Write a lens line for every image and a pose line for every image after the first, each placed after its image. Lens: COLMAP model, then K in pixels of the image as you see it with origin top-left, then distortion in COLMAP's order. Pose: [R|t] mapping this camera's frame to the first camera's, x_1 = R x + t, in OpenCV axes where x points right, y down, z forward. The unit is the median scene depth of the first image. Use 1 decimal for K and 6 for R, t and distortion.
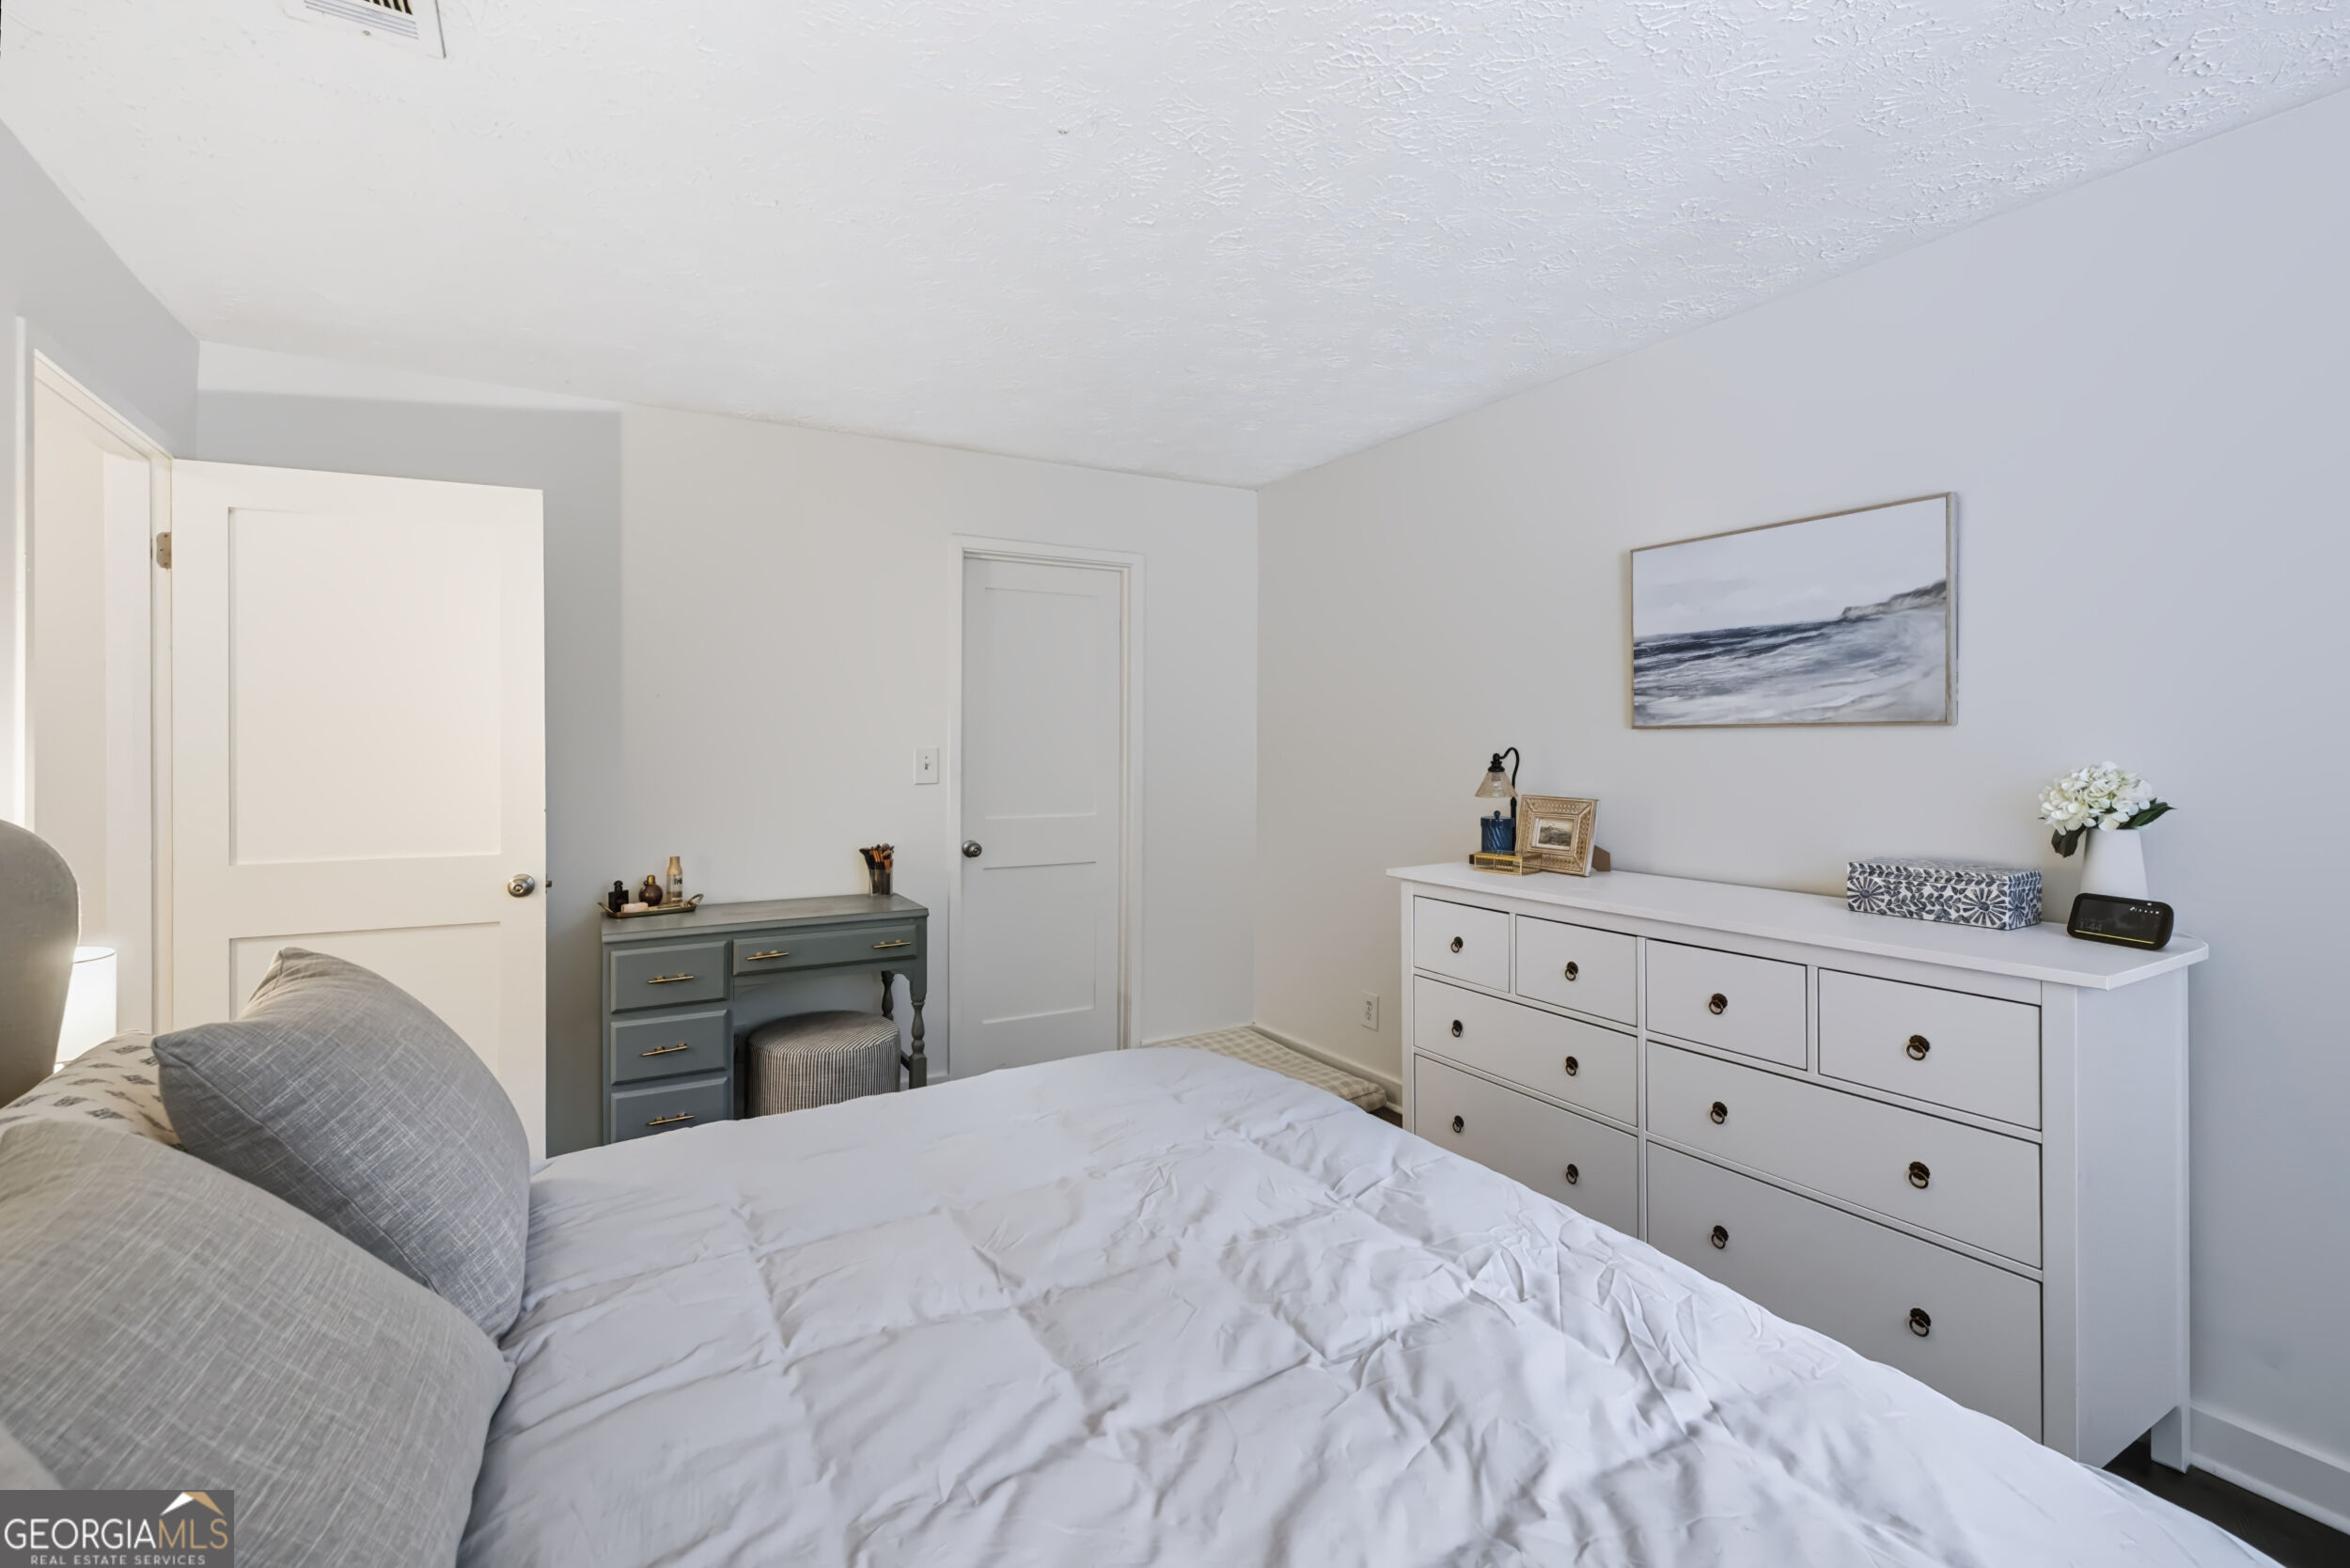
lens RADIAL K [[1021.7, 0, 1175.2], [0, 1021.7, 749.4], [0, 0, 1]] dist [0.000881, -0.000514]
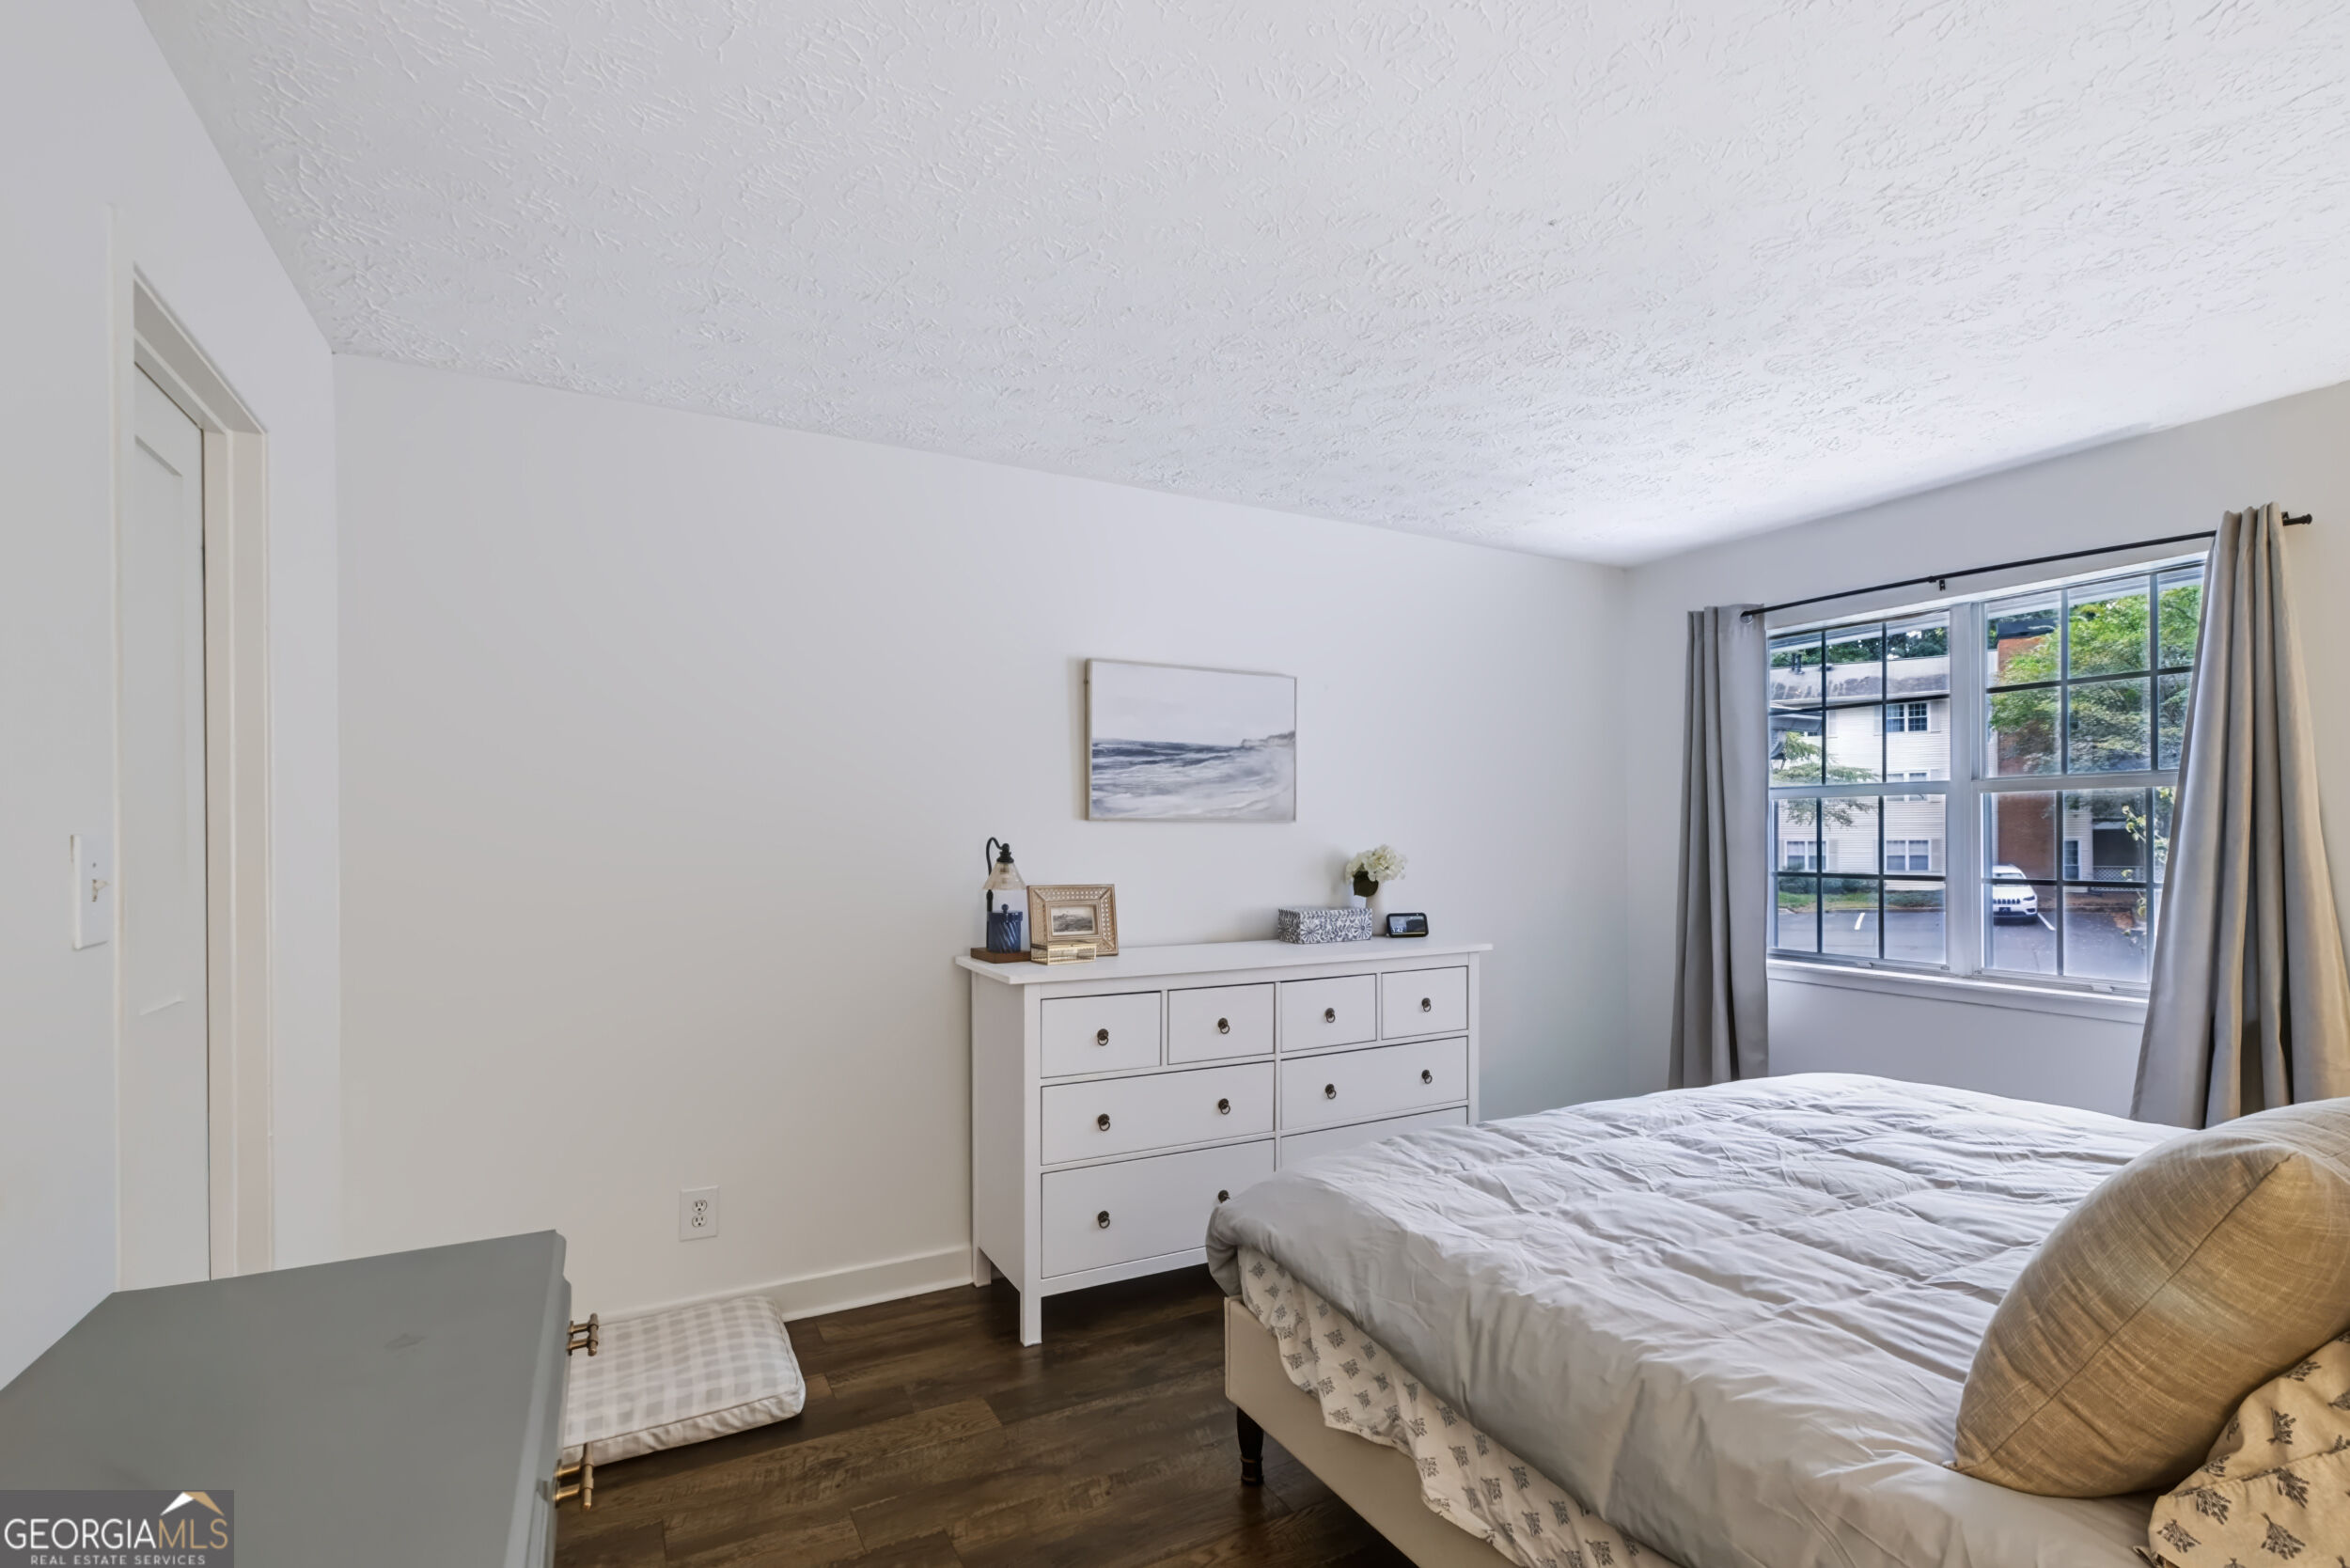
lens RADIAL K [[1136.0, 0, 1224.0], [0, 1136.0, 855.3], [0, 0, 1]] dist [-0.001693, 0.000006]
pose [[0.020350, -0.004982, 0.999781, -0.777318], [0.013554, 0.999897, 0.004706, 0.013679], [-0.999701, 0.013455, 0.020415, 0.828370]]
